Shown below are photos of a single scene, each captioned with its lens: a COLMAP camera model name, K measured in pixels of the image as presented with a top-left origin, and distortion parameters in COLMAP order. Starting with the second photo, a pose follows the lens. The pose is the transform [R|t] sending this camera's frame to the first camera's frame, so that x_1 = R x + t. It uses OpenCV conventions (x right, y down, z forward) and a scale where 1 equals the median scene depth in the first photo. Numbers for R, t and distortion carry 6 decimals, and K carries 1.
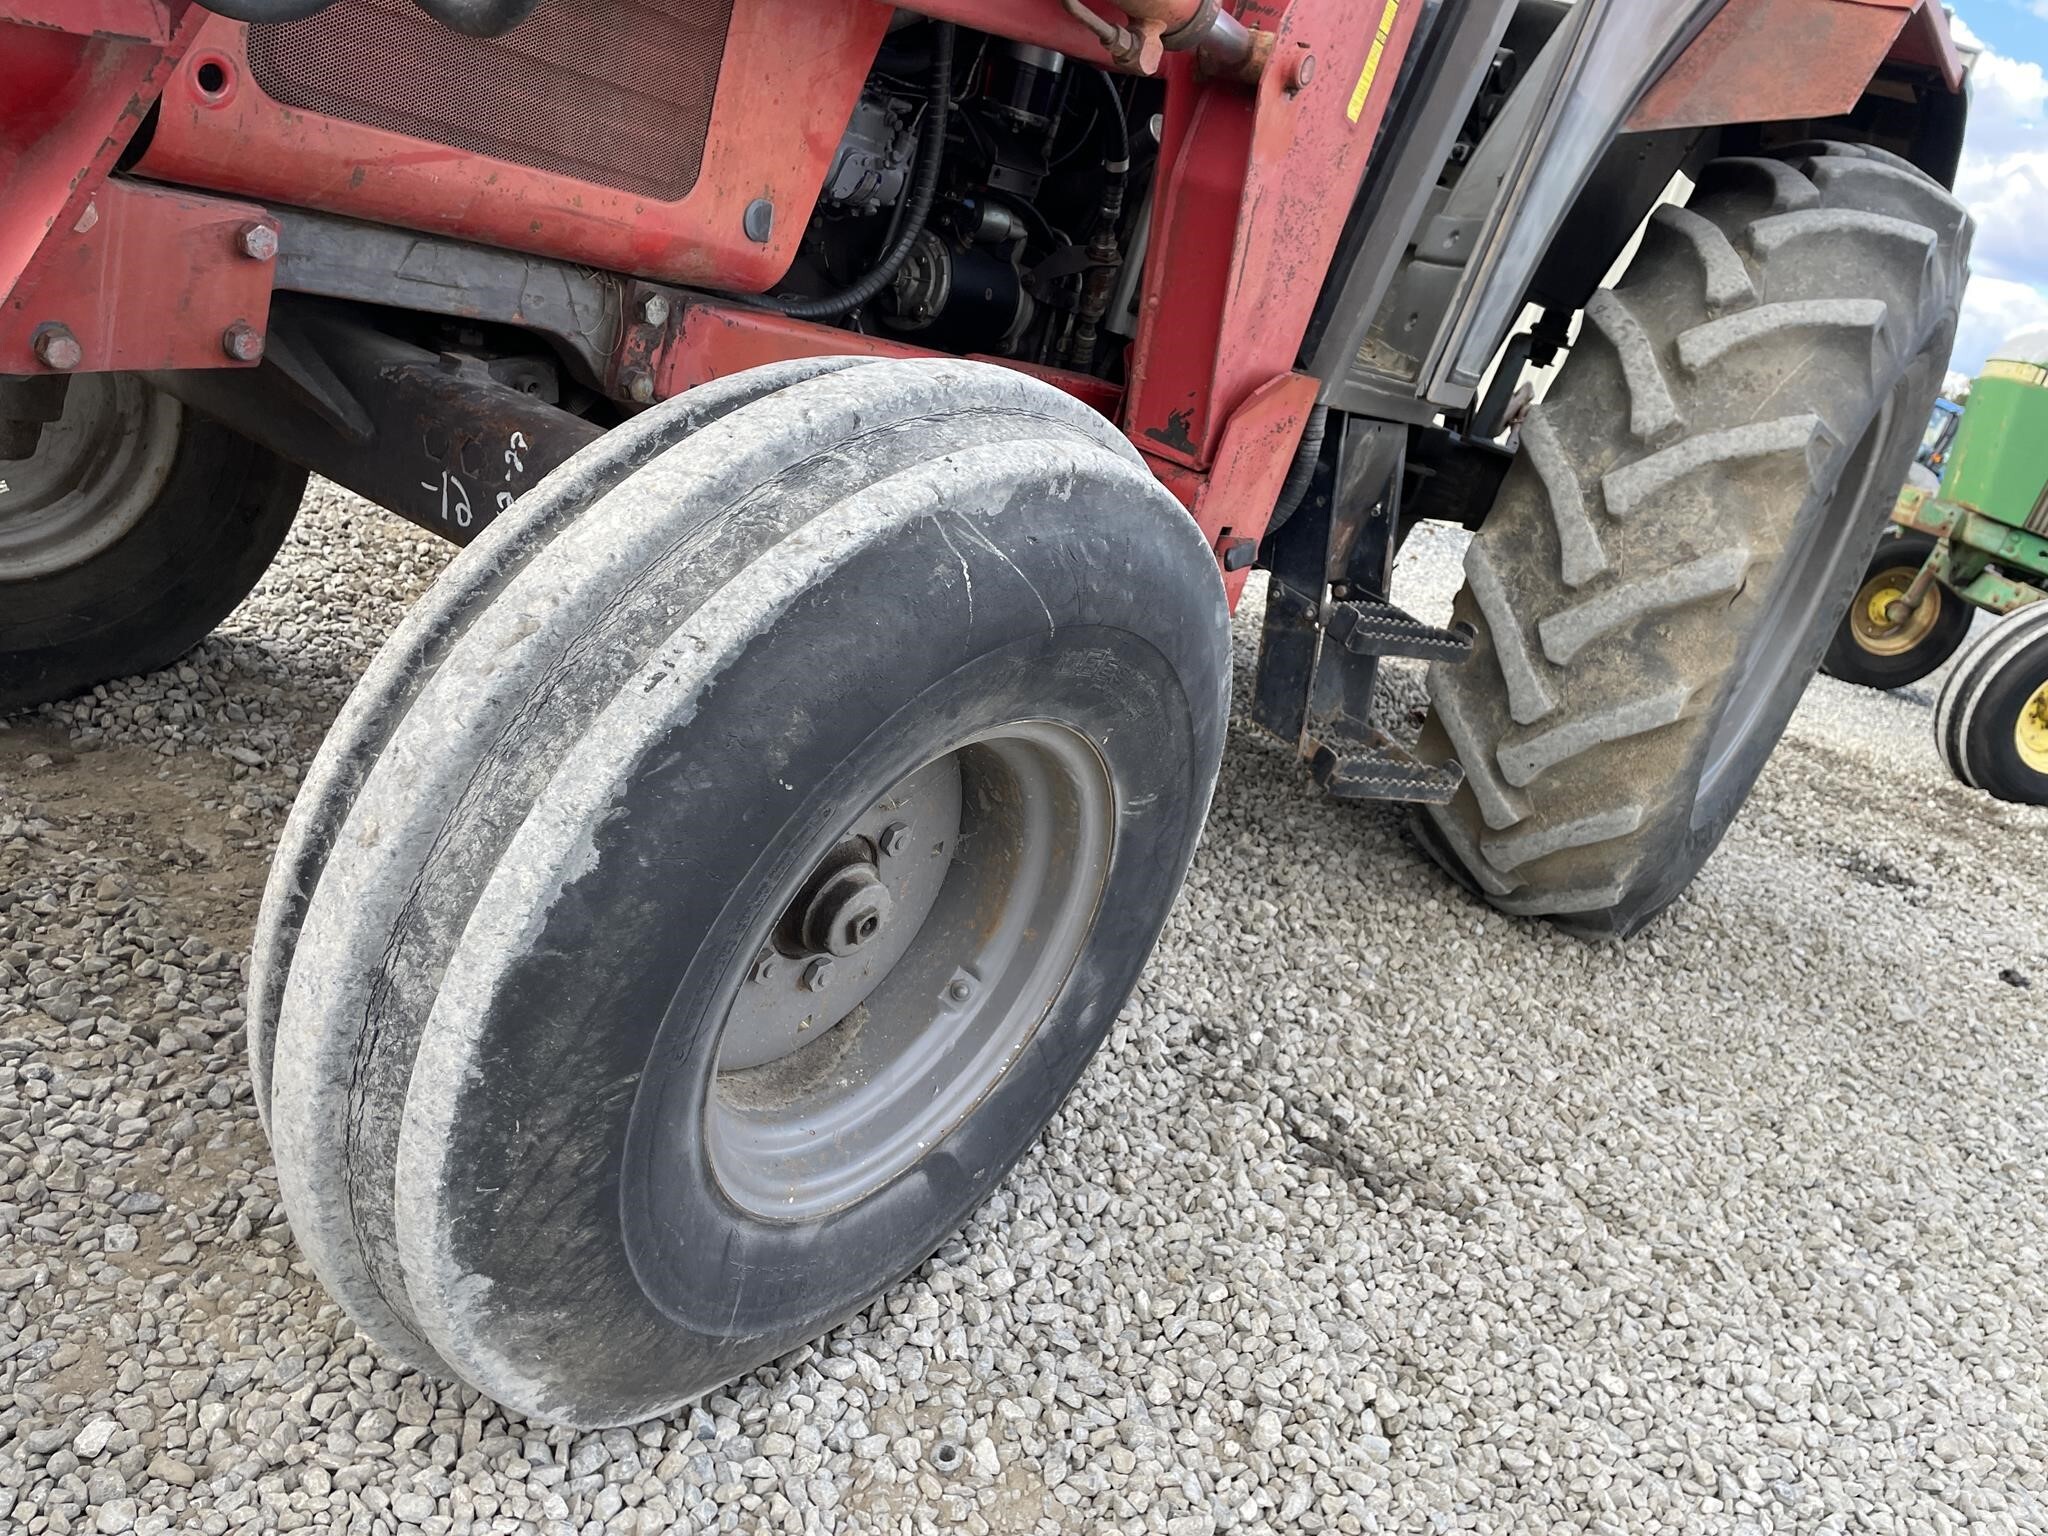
lens RADIAL K [[1527.3, 0, 1024.7], [0, 1527.3, 775.8], [0, 0, 1]] dist [0.091015, -0.121895]
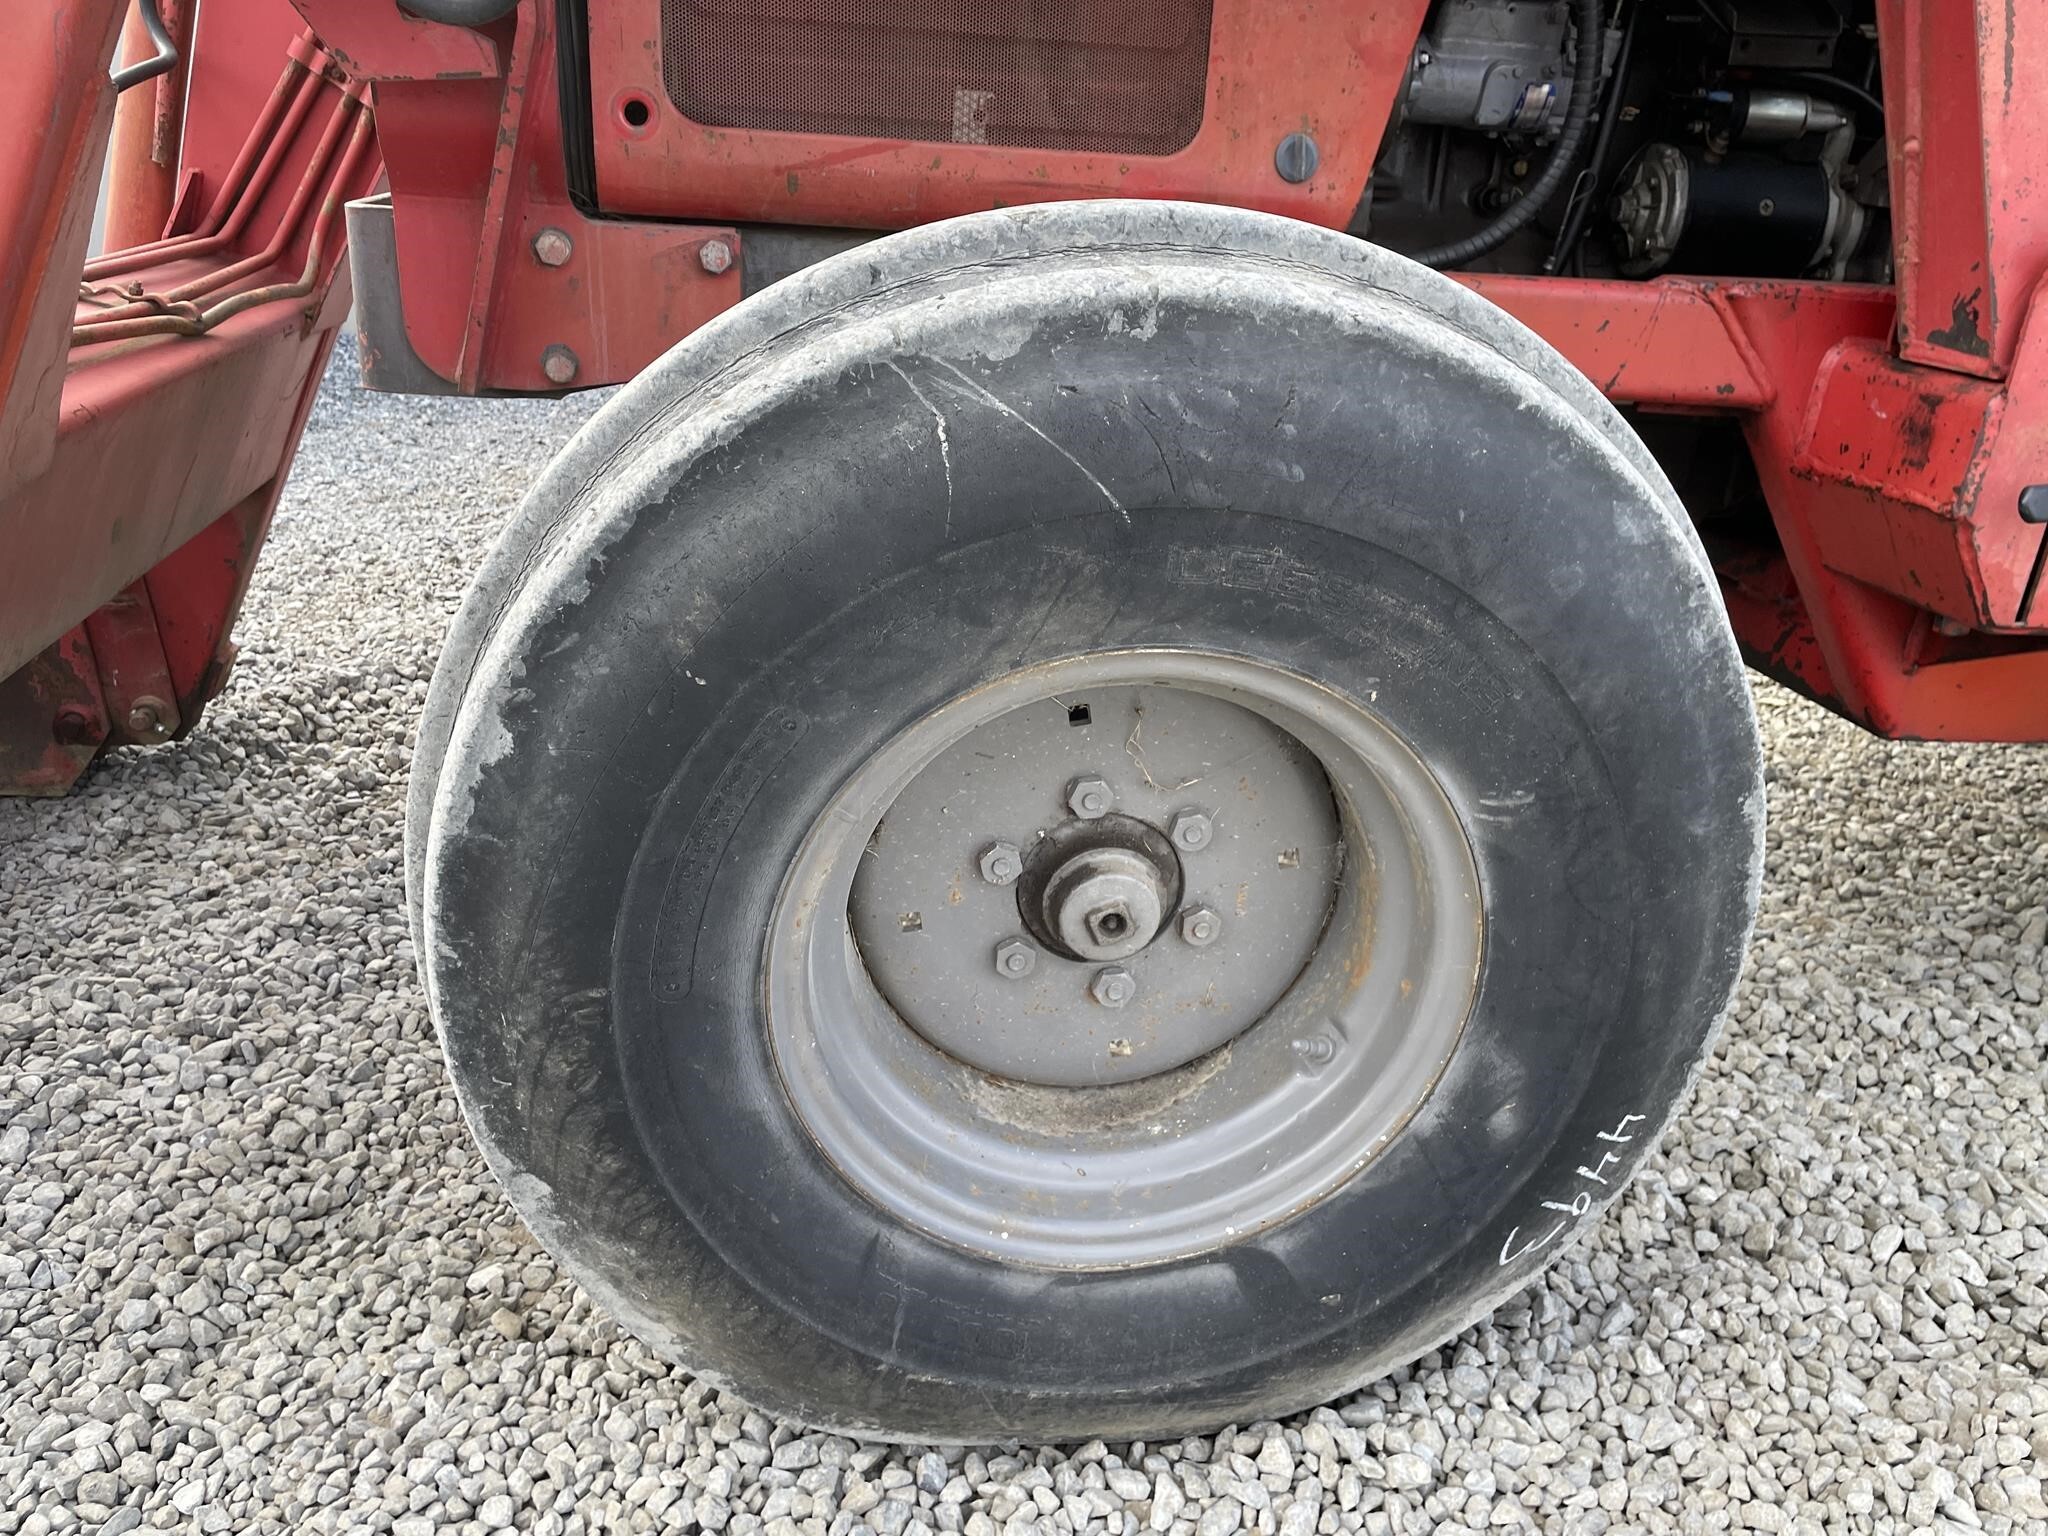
lens RADIAL K [[1527.3, 0, 1024.7], [0, 1527.3, 775.8], [0, 0, 1]] dist [0.091015, -0.121895]
pose [[0.699408, 0.028362, -0.714160, 0.521748], [-0.094893, 0.994051, -0.053456, 0.078008], [0.708395, 0.105156, 0.697939, 0.446624]]
